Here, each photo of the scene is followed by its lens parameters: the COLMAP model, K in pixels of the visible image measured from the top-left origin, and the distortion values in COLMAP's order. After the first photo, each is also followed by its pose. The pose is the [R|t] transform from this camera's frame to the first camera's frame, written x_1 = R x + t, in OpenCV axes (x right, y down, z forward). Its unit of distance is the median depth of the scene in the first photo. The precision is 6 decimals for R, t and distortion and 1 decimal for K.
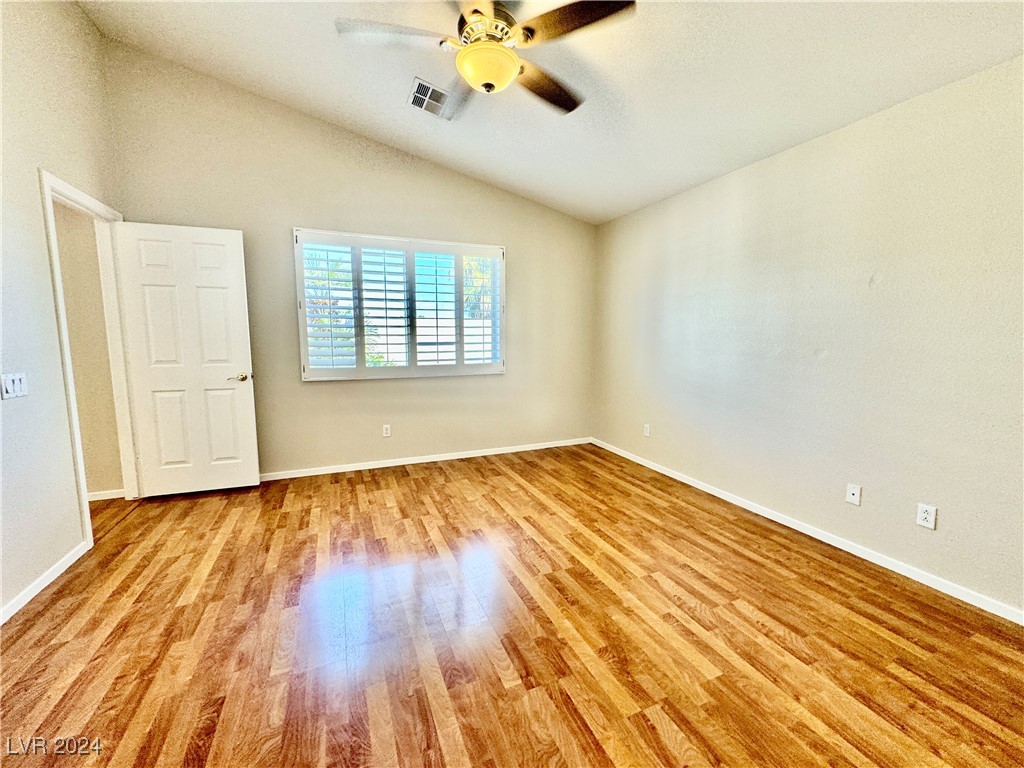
lens RADIAL K [[409.0, 0, 510.8], [0, 409.0, 382.6], [0, 0, 1]] dist [-0.002569, 0.000272]
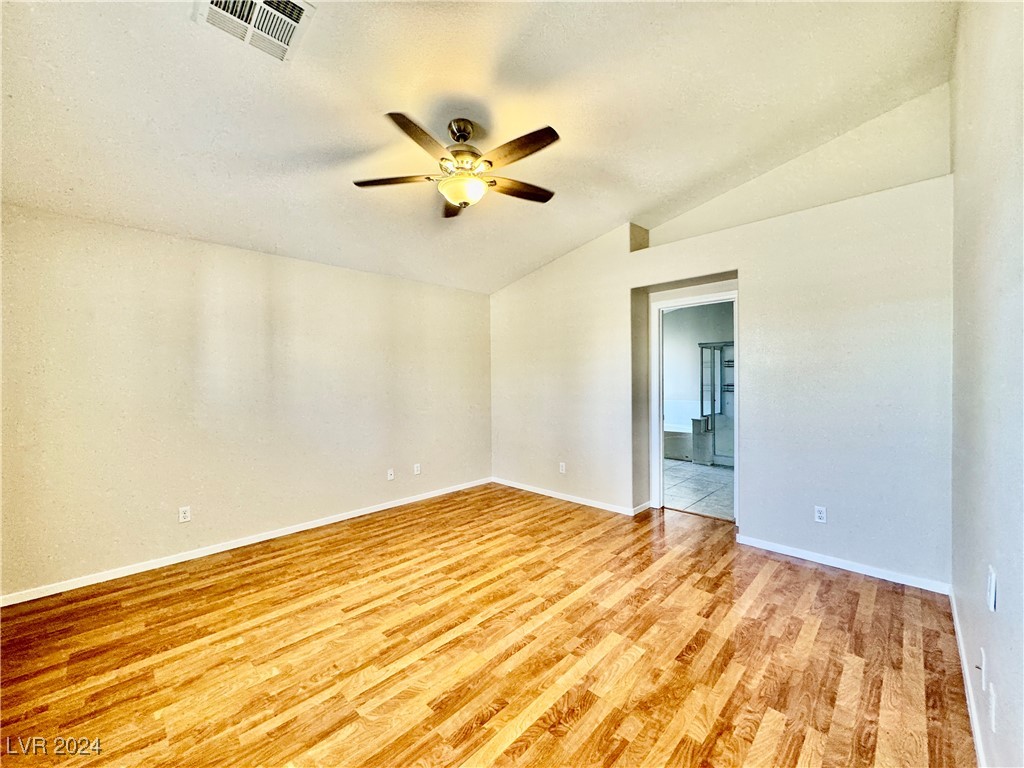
lens RADIAL K [[409.0, 0, 510.8], [0, 409.0, 382.6], [0, 0, 1]] dist [-0.002569, 0.000272]
pose [[-0.381135, -0.009780, 0.924468, -0.976292], [0.115926, 0.991546, 0.058283, -0.166560], [-0.917223, 0.129384, -0.376779, 1.062622]]
